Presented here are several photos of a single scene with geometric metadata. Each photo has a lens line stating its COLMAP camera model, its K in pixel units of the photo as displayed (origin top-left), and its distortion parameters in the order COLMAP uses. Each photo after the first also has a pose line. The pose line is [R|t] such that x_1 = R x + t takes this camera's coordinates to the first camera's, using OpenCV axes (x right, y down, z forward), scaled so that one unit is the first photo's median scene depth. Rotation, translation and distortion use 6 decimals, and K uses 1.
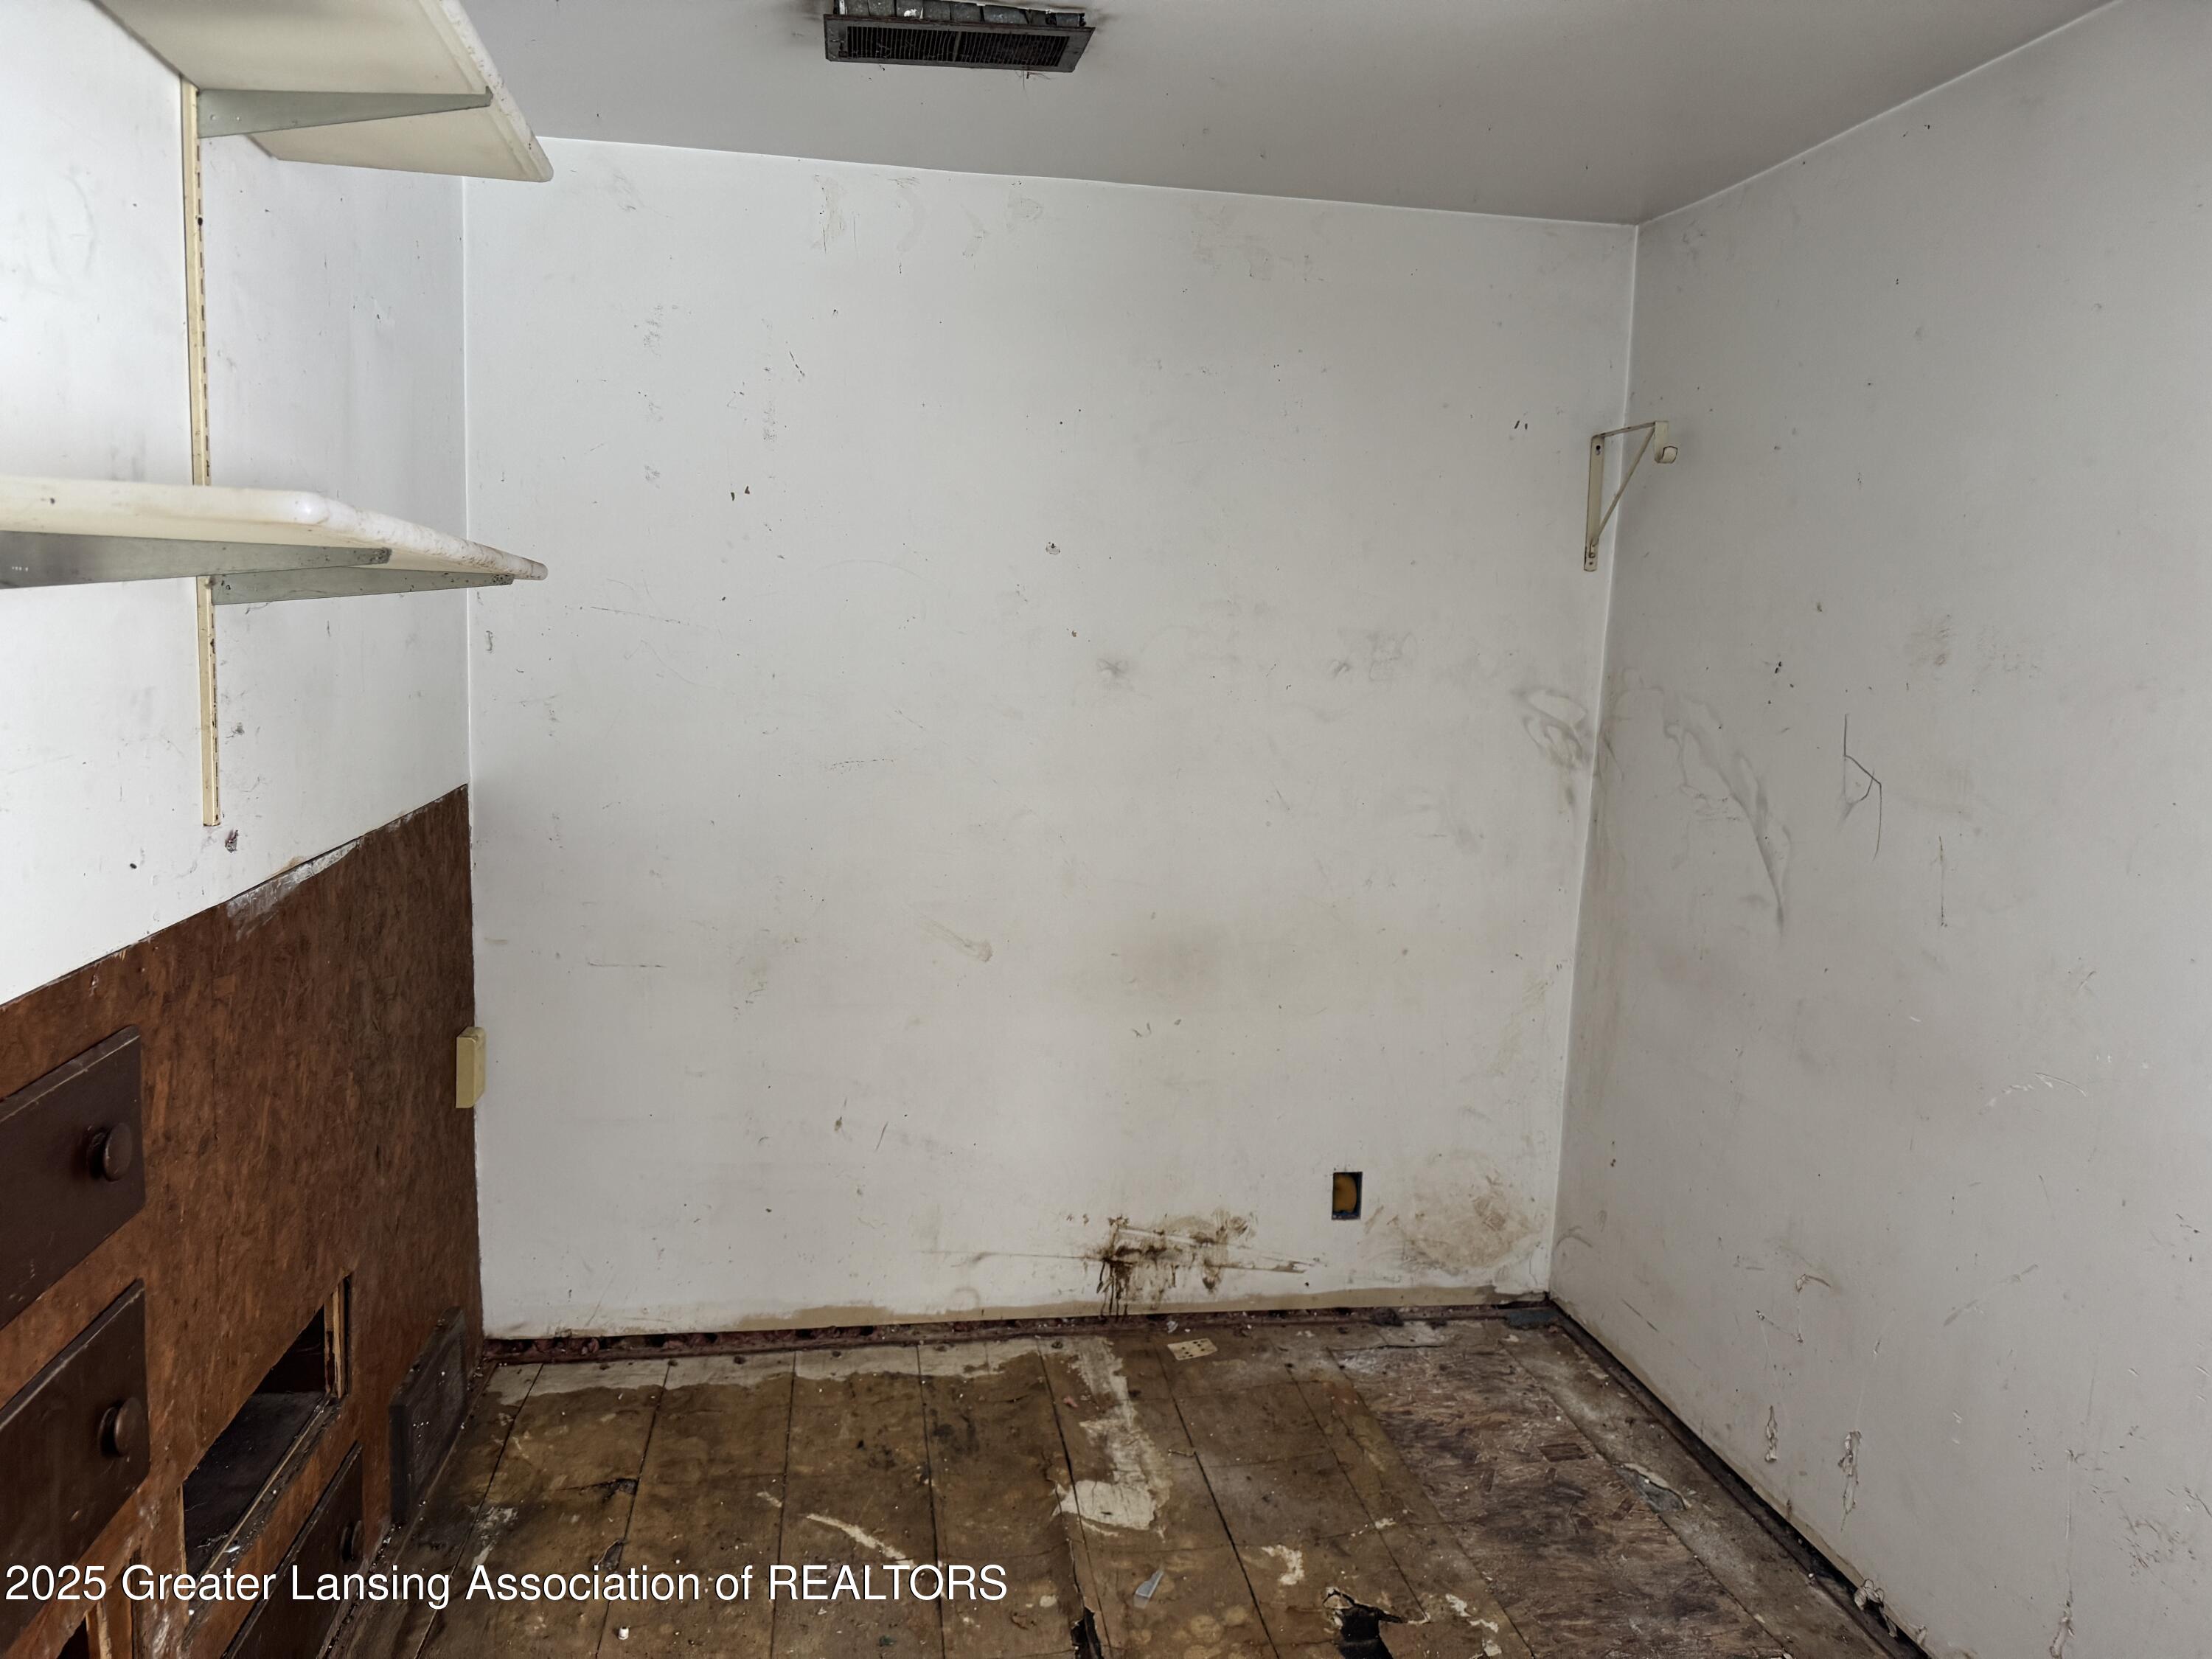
lens RADIAL K [[1569.8, 0, 1106.0], [0, 1569.8, 829.5], [0, 0, 1]] dist [0.068676, -0.067840]
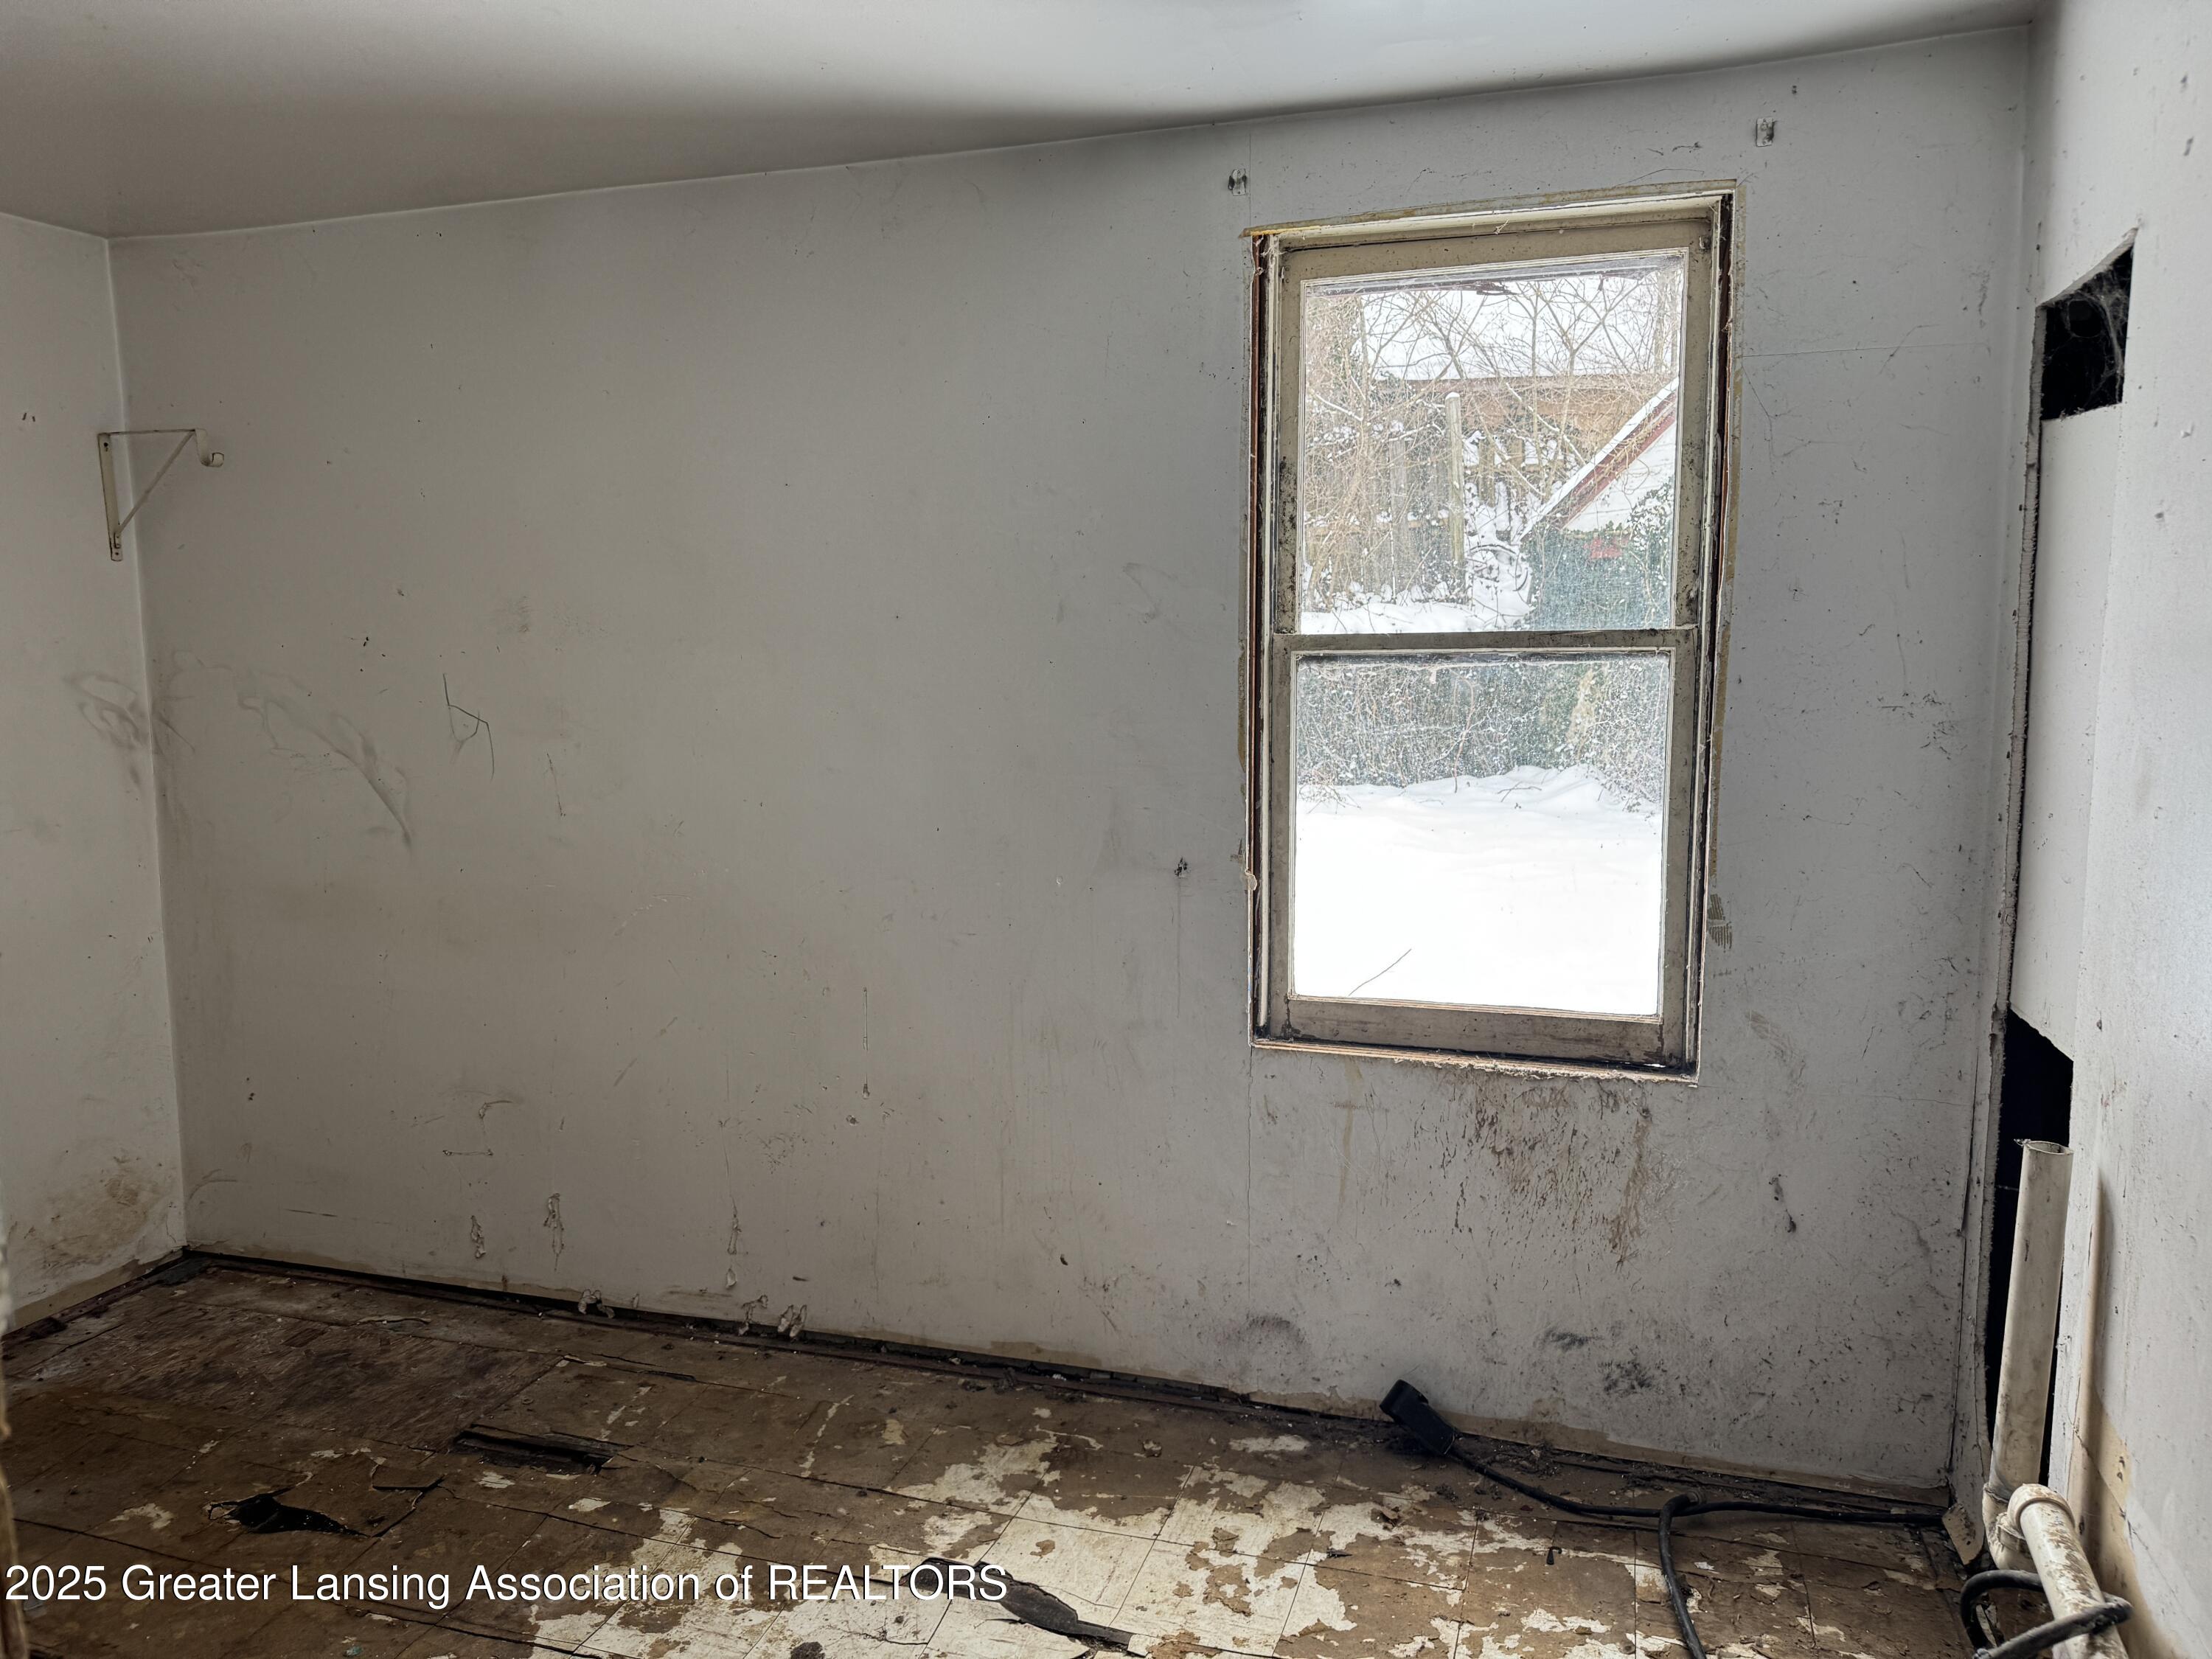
lens RADIAL K [[1569.8, 0, 1106.0], [0, 1569.8, 829.5], [0, 0, 1]] dist [0.068676, -0.067840]
pose [[0.462213, -0.150440, 0.873915, -0.345604], [0.142654, 0.985283, 0.094161, 0.006650], [-0.875219, 0.081145, 0.476871, -0.068442]]
